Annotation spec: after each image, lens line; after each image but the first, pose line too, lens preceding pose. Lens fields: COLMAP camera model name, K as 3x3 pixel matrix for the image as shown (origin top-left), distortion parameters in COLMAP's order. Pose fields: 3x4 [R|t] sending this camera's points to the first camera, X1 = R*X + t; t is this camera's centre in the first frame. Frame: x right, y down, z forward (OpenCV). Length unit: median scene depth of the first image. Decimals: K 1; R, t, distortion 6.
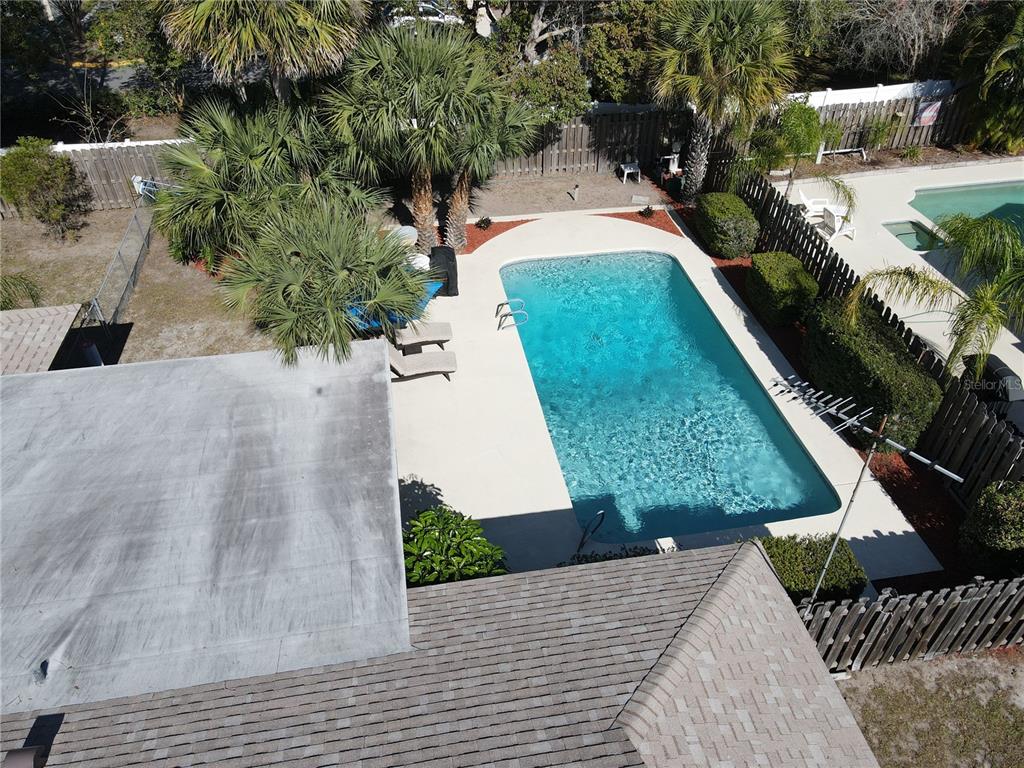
lens RADIAL K [[739.3, 0, 505.6], [0, 739.3, 400.5], [0, 0, 1]] dist [0.023817, 0.003900]
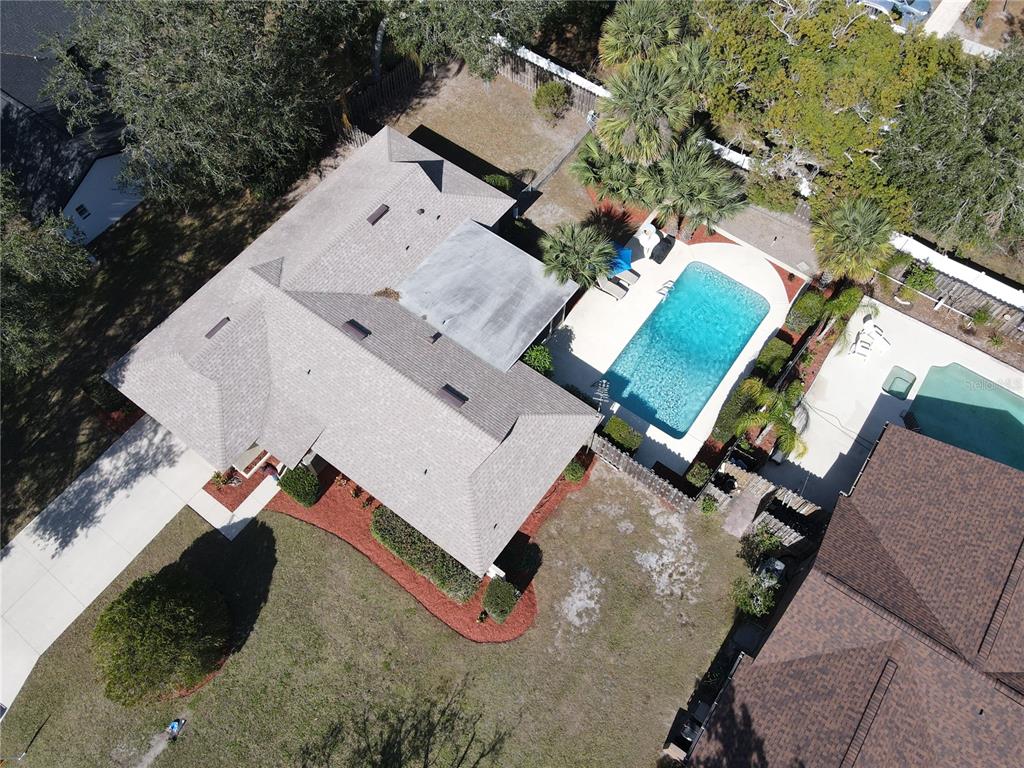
lens RADIAL K [[739.3, 0, 508.8], [0, 739.3, 383.3], [0, 0, 1]] dist [0.023817, 0.003900]
pose [[0.694046, 0.643379, -0.323054, 0.717888], [-0.477440, 0.747189, 0.462341, -0.879463], [0.538843, -0.166647, 0.825758, -1.370934]]
